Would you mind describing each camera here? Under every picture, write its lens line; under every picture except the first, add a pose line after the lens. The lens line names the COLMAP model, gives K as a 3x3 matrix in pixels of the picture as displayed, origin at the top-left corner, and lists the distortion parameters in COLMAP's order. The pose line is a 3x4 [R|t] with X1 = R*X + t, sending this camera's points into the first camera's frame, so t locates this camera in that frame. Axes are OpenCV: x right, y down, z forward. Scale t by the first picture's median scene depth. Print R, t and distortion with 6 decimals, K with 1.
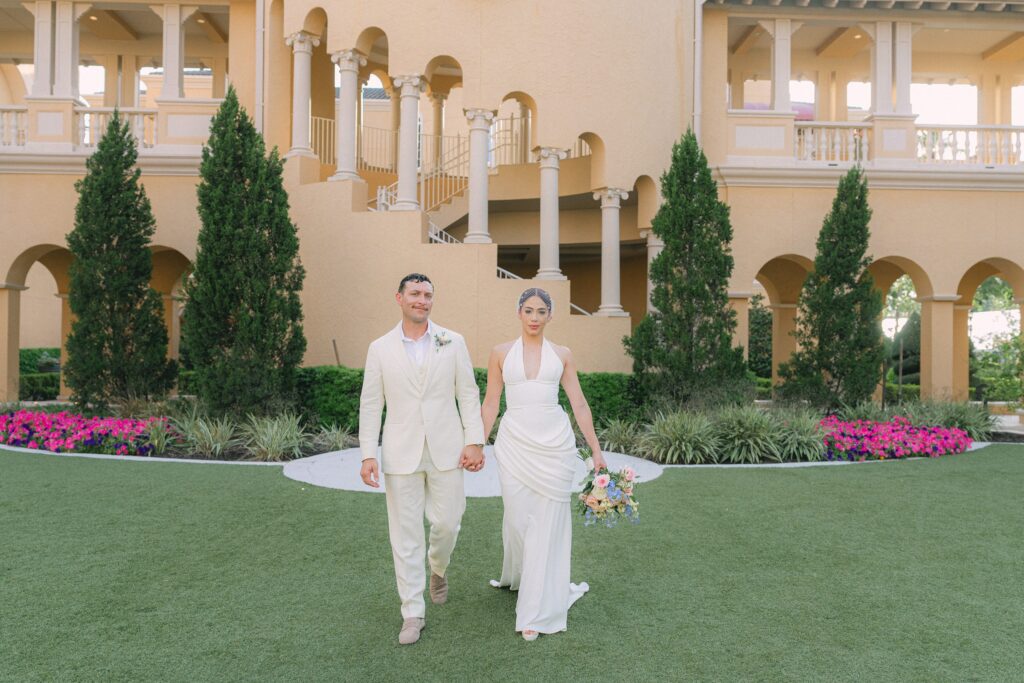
lens RADIAL K [[808.1, 0, 512.0], [0, 808.1, 341.5], [0, 0, 1]] dist [-0.002246, -0.009932]
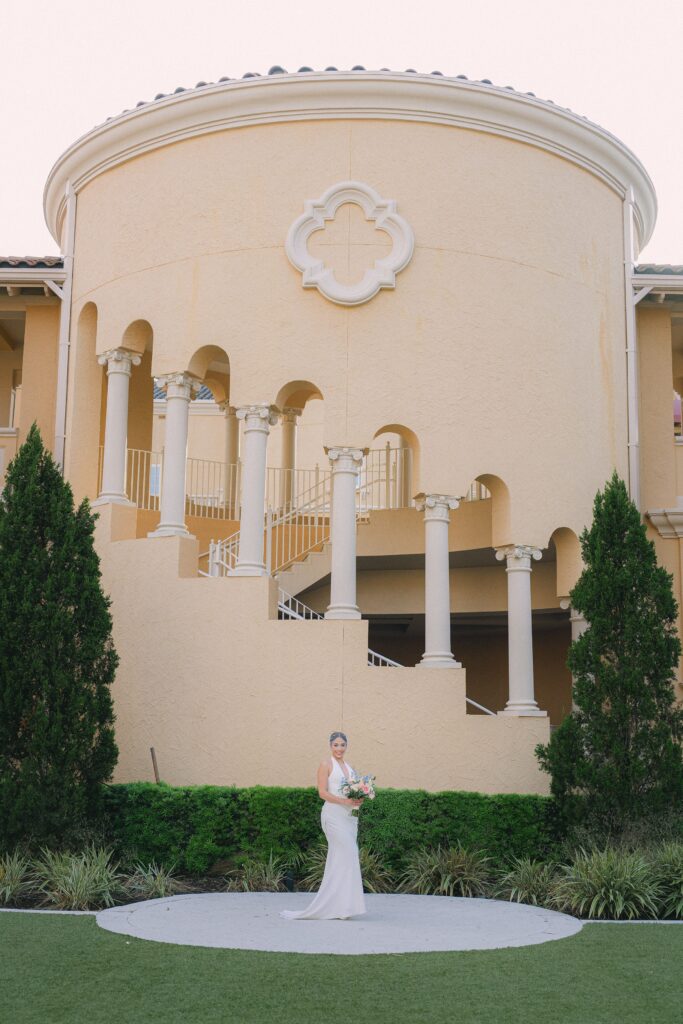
lens RADIAL K [[1368.6, 0, 341.5], [0, 1368.6, 512.0], [0, 0, 1]] dist [0.000292, 0.018205]
pose [[0.999275, -0.001933, -0.038020, 0.005590], [-0.003974, 0.987955, -0.154689, -0.022570], [0.037861, 0.154728, 0.987231, -0.287413]]
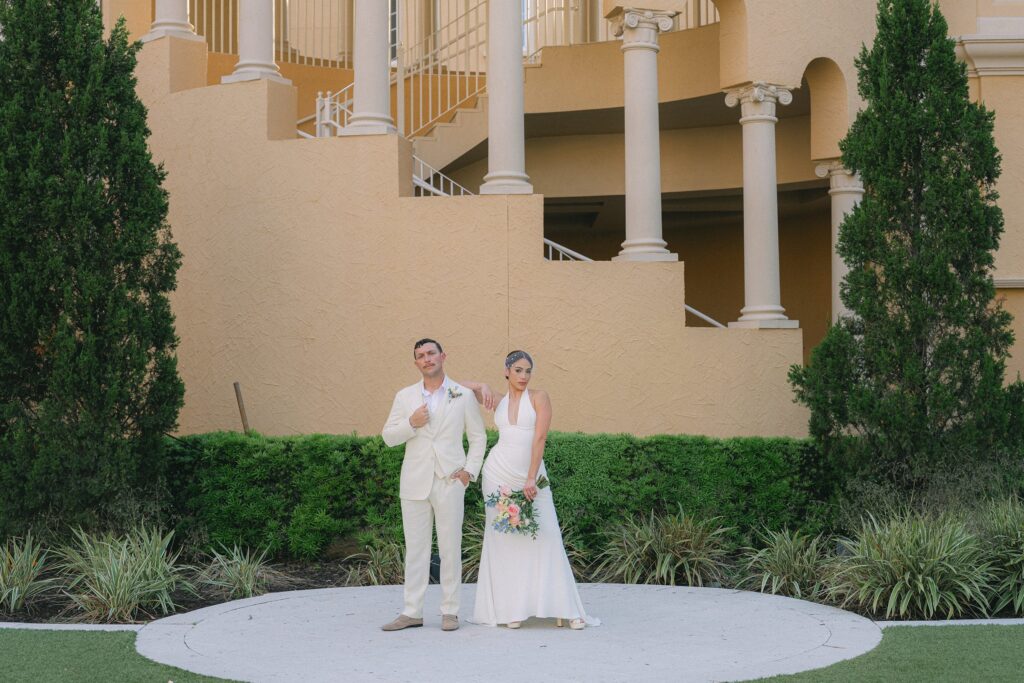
lens RADIAL K [[1421.0, 0, 512.0], [0, 1421.0, 341.5], [0, 0, 1]] dist [0.008315, -0.069725]
pose [[0.999124, -0.017903, -0.037814, -0.005606], [0.017021, 0.999578, -0.023533, -0.004189], [0.038219, 0.022869, 0.999008, 0.081087]]
